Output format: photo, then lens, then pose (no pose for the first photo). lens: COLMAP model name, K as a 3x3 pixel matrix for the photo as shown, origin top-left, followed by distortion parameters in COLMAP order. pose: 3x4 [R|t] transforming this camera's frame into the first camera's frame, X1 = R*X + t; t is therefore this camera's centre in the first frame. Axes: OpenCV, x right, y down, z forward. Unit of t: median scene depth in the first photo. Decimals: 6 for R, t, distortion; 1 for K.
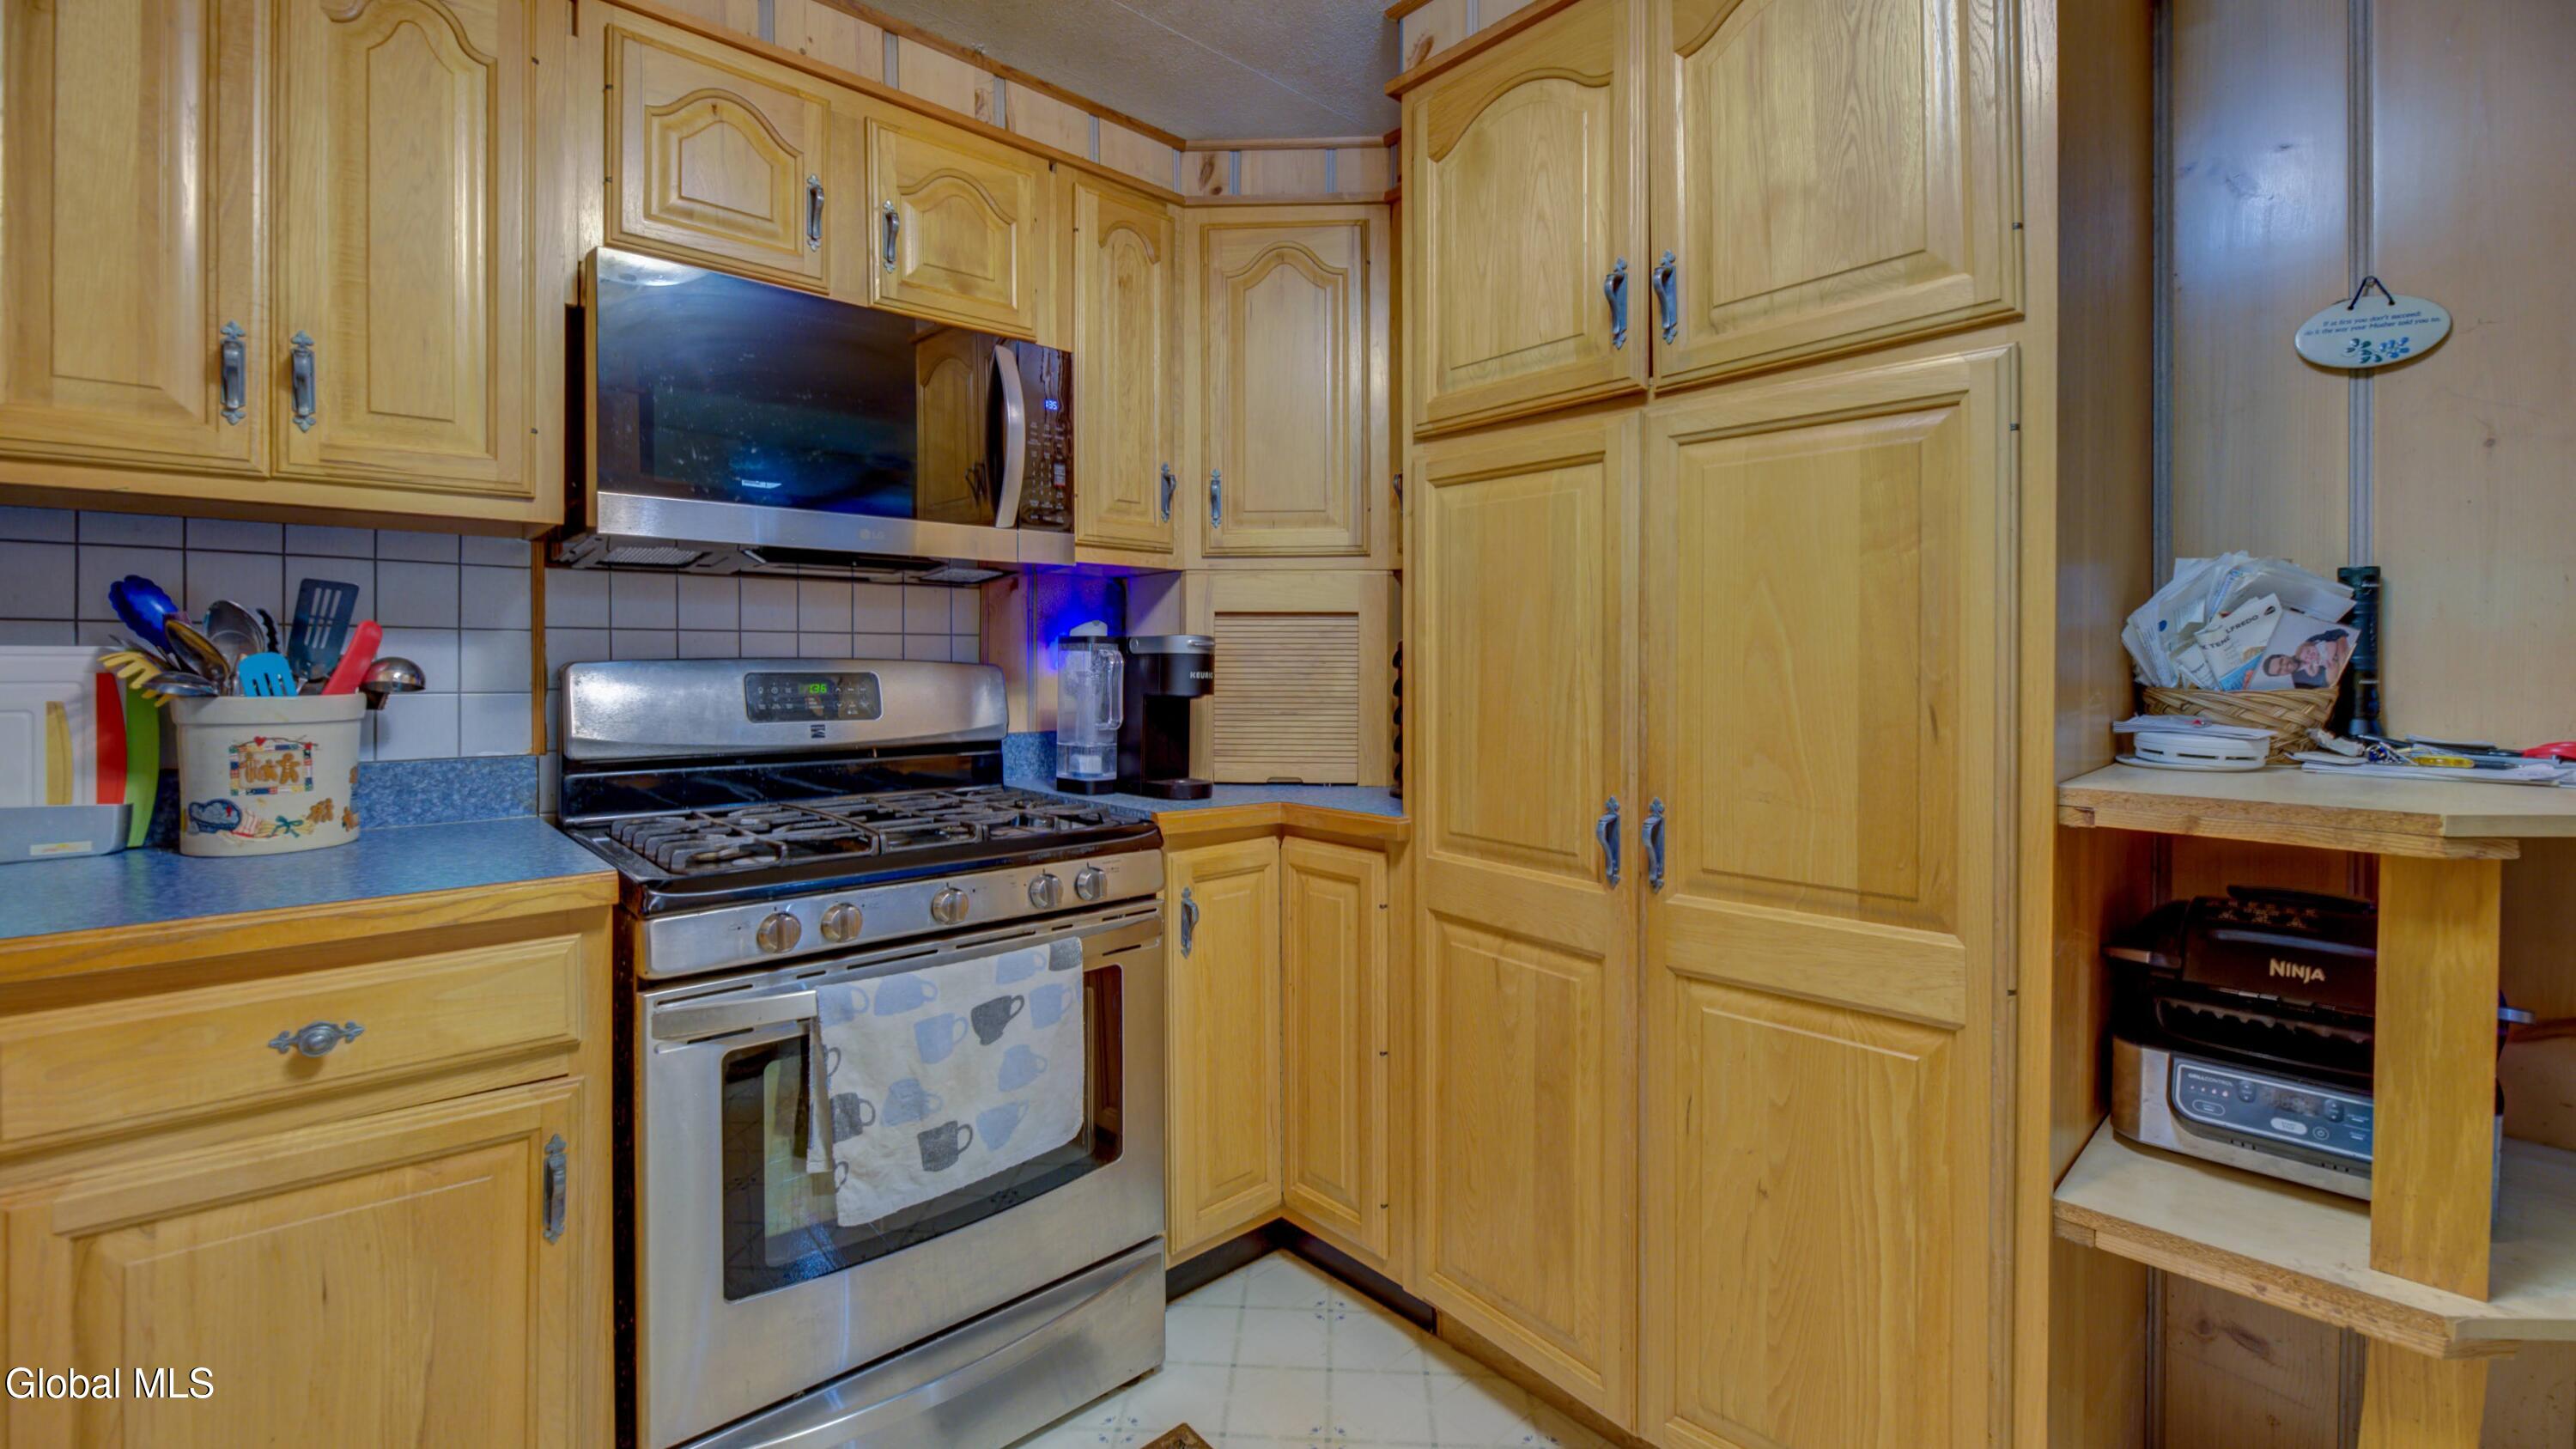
lens RADIAL K [[1044.2, 0, 1272.6], [0, 1044.2, 683.8], [0, 0, 1]] dist [0.000094, -0.000220]
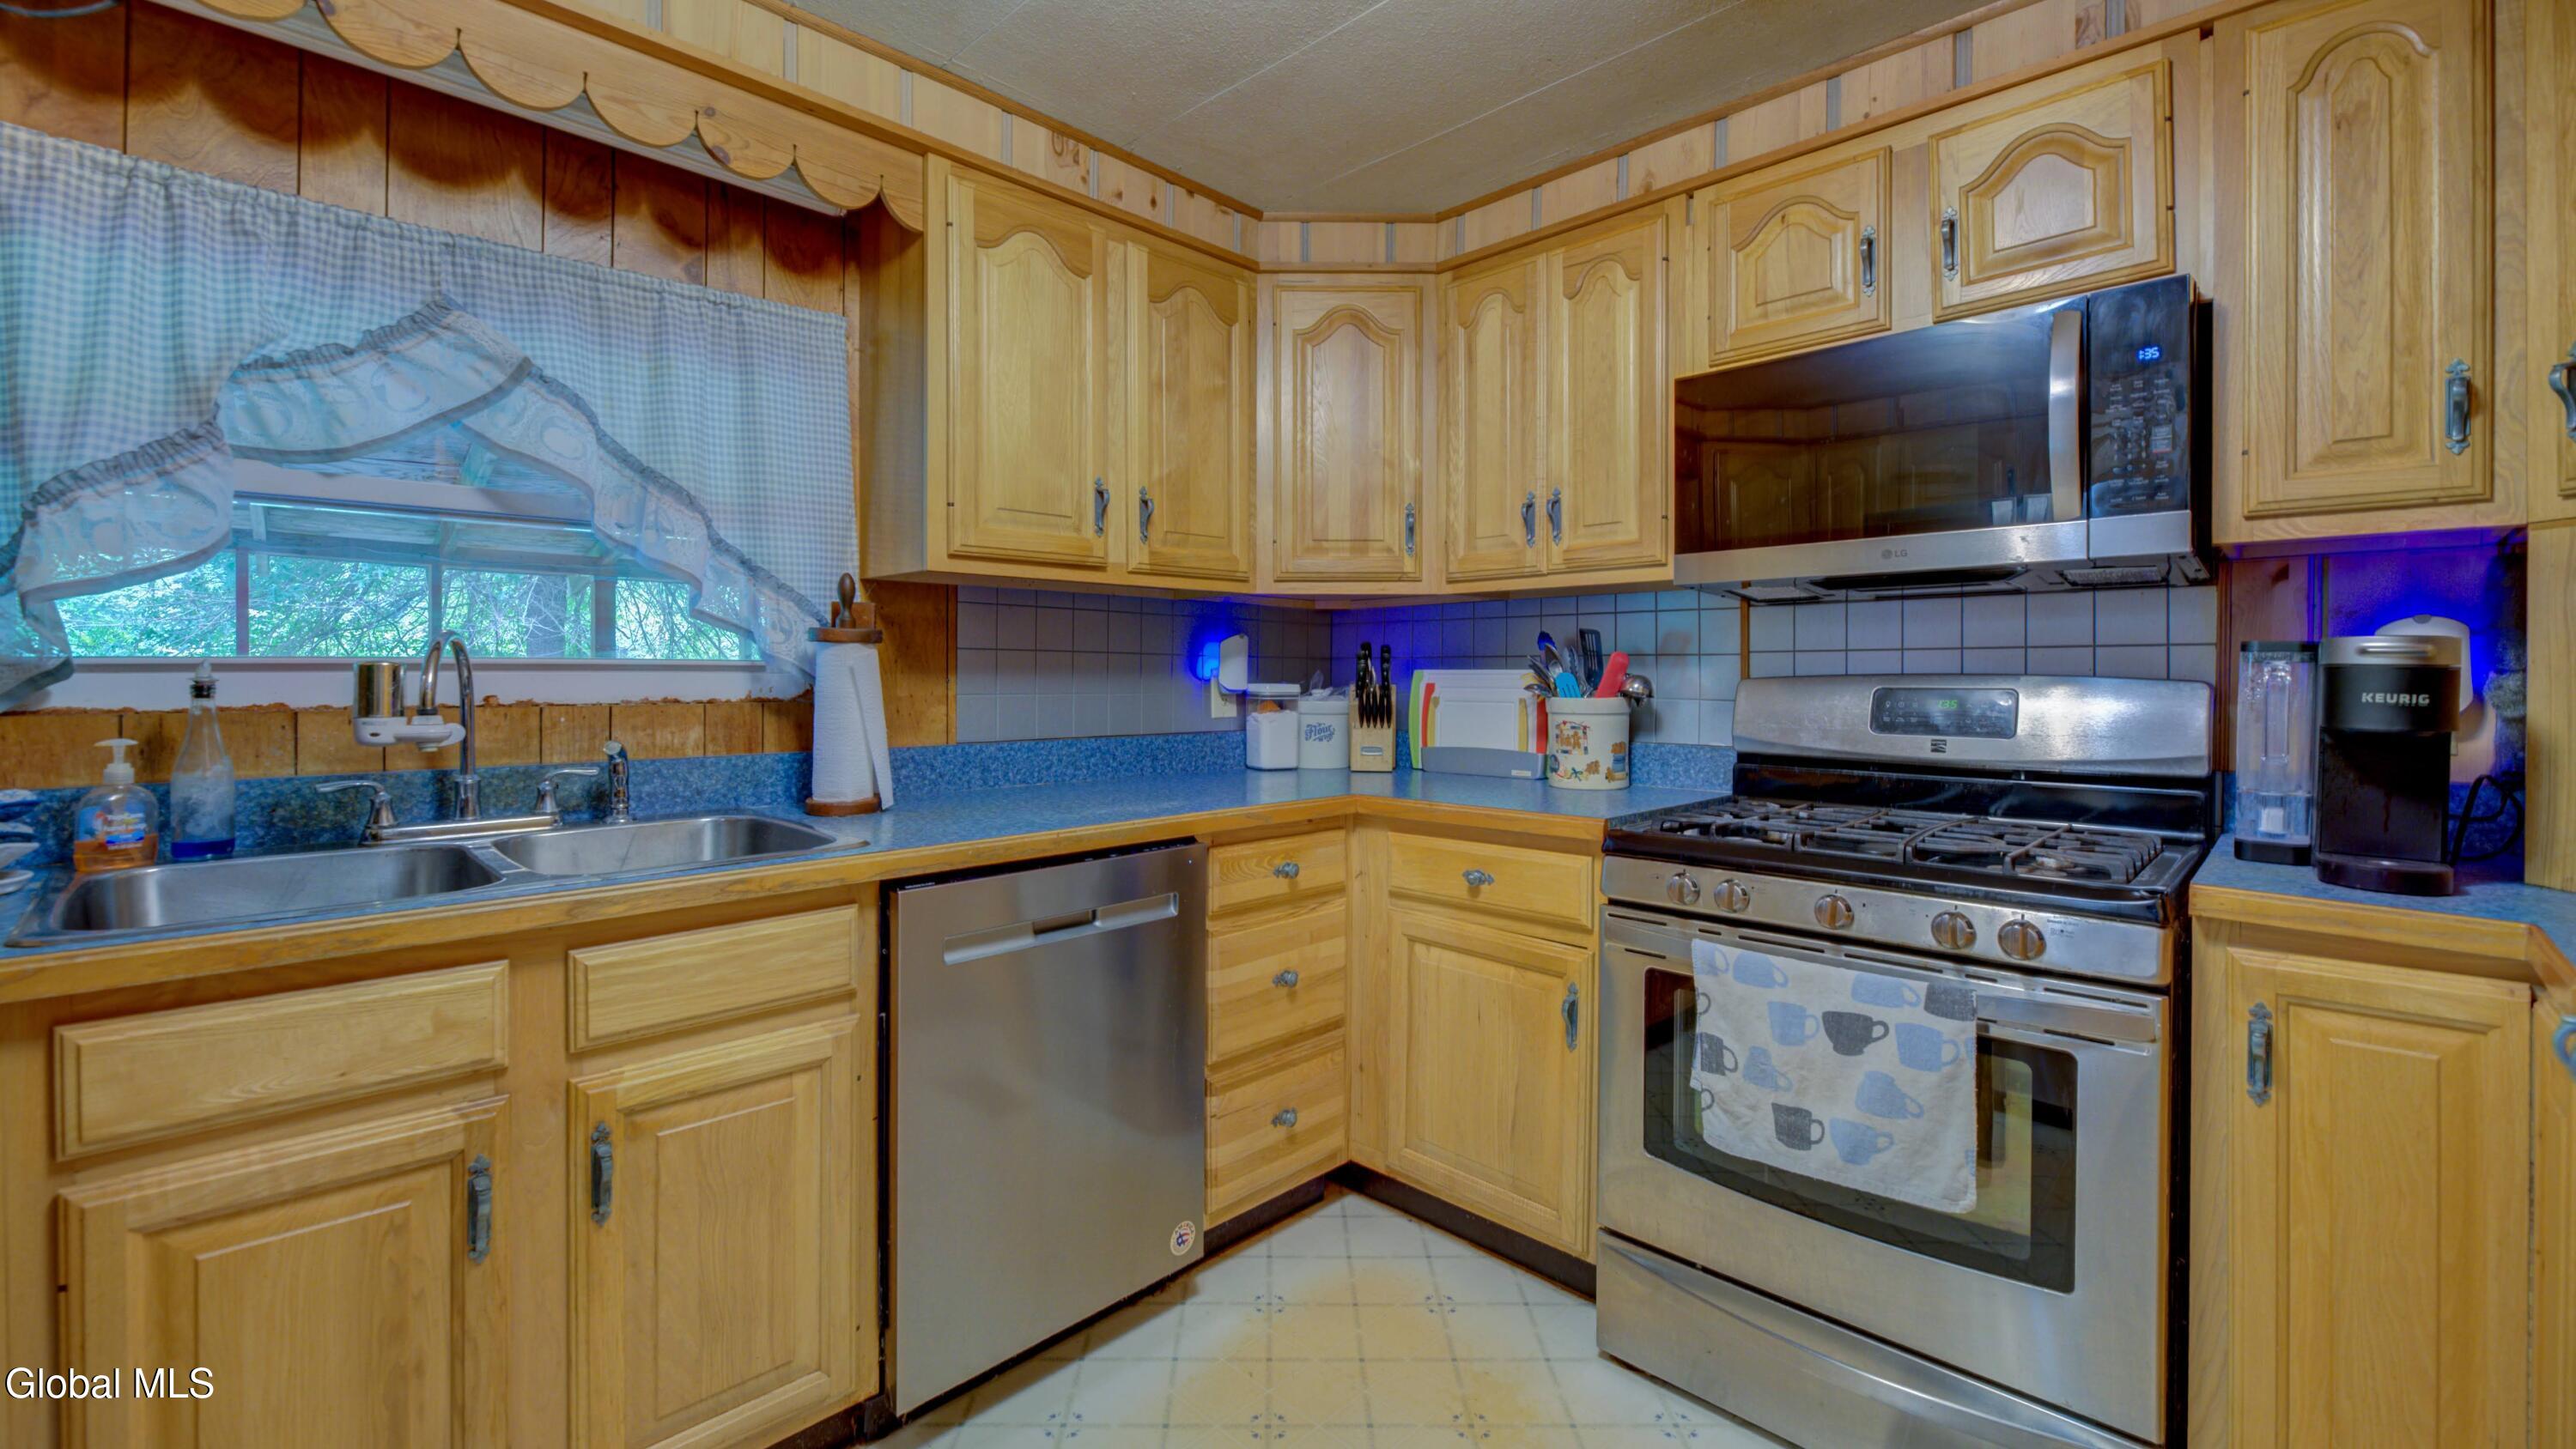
lens RADIAL K [[1043.9, 0, 1272.6], [0, 1043.9, 683.8], [0, 0, 1]] dist [0.000094, -0.000220]
pose [[0.073951, 0.006989, -0.997237, 0.707874], [-0.020251, 0.999780, 0.005505, -0.010129], [0.997056, 0.019788, 0.074076, 0.369605]]
